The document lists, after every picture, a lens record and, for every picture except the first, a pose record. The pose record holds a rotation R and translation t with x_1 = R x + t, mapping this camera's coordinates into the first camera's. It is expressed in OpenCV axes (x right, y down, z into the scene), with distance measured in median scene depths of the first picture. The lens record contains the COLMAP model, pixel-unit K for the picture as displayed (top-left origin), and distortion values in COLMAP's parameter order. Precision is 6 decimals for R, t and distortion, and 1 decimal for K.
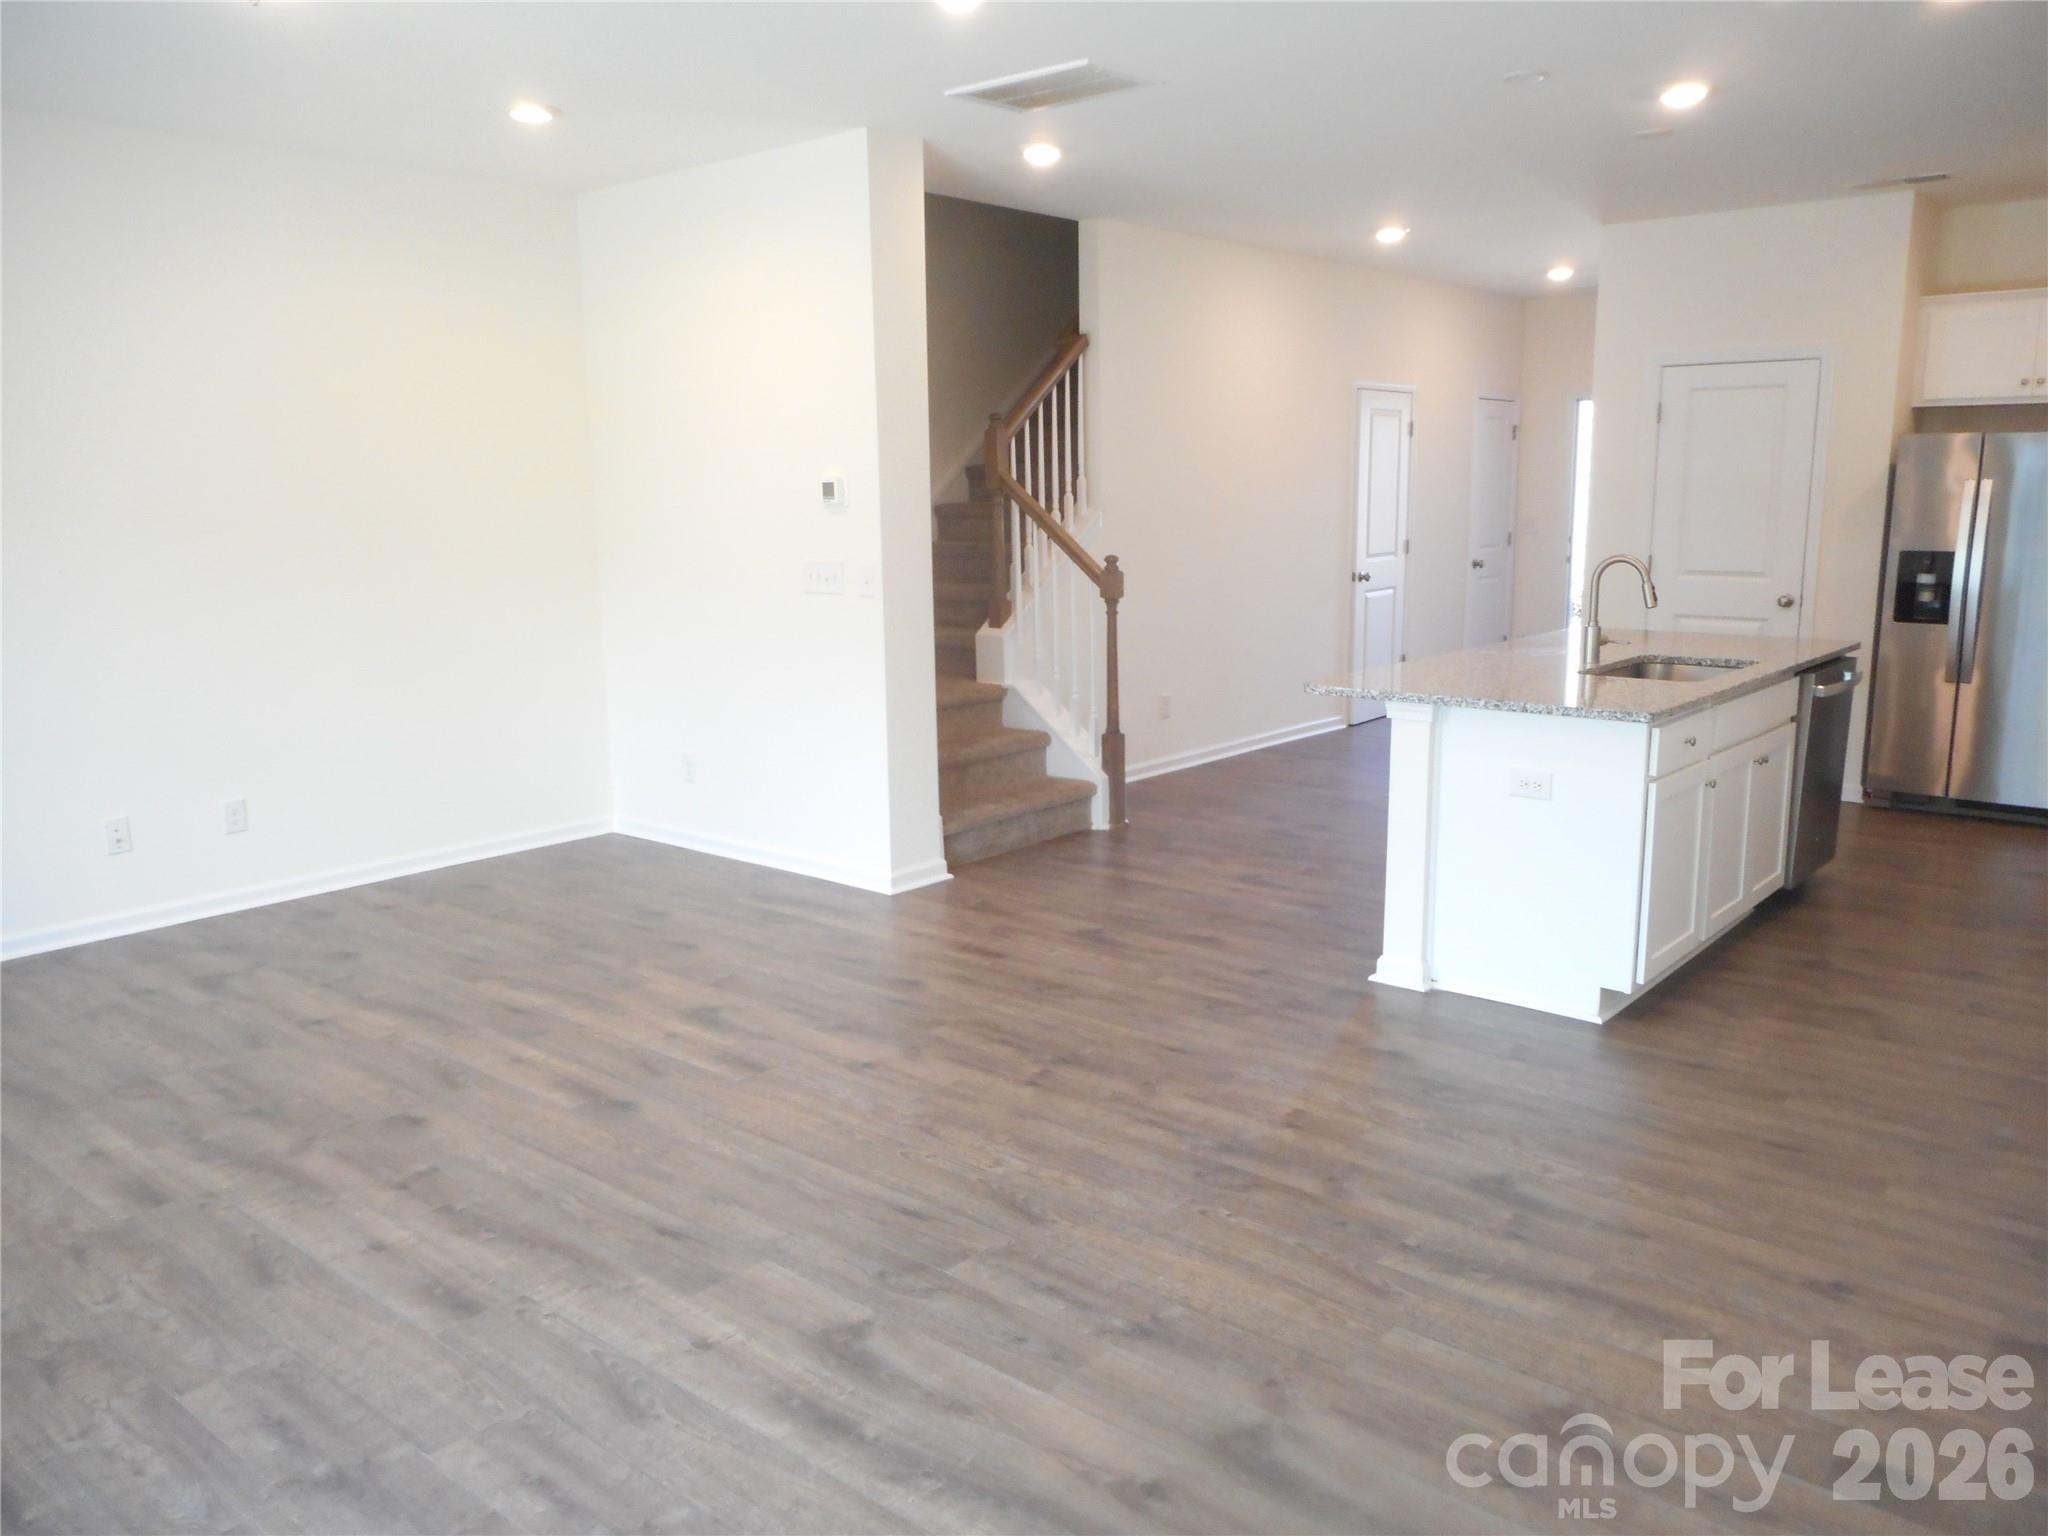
lens RADIAL K [[1538.2, 0, 1024.0], [0, 1538.2, 768.0], [0, 0, 1]] dist [-0.002049, 0.000813]
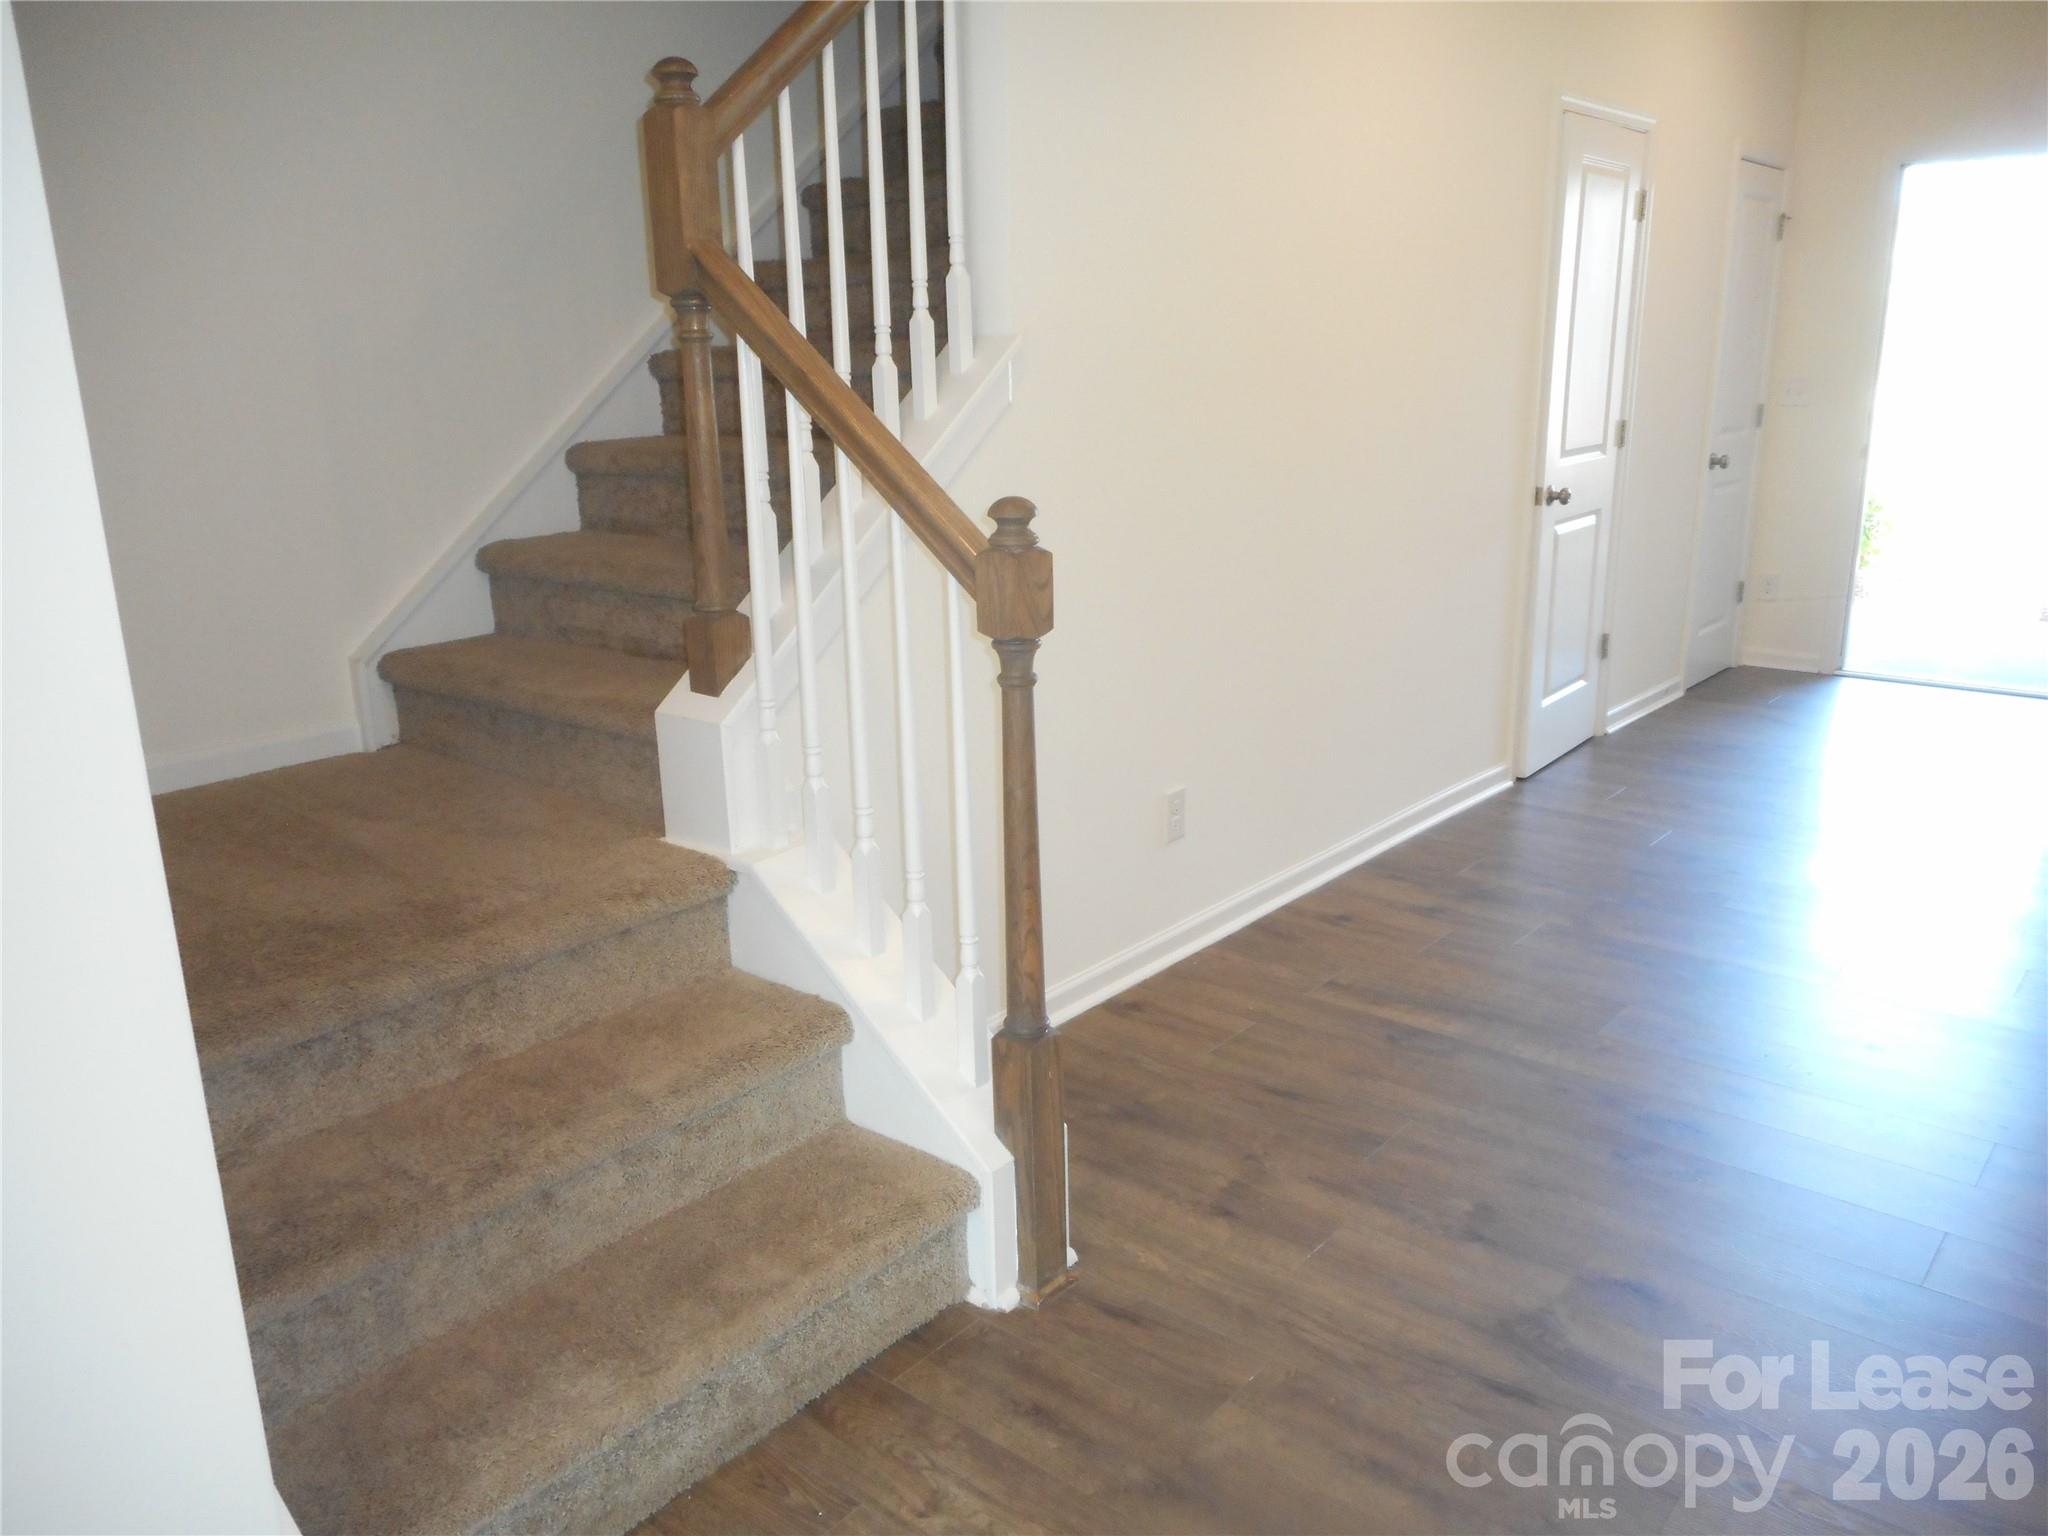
lens RADIAL K [[1487.7, 0, 935.2], [0, 1487.7, 770.8], [0, 0, 1]] dist [0.003185, 0.000345]
pose [[0.998585, -0.003858, -0.053033, 0.053821], [0.008223, 0.996570, 0.082348, -0.102487], [0.052533, -0.082668, 0.995192, 0.662138]]
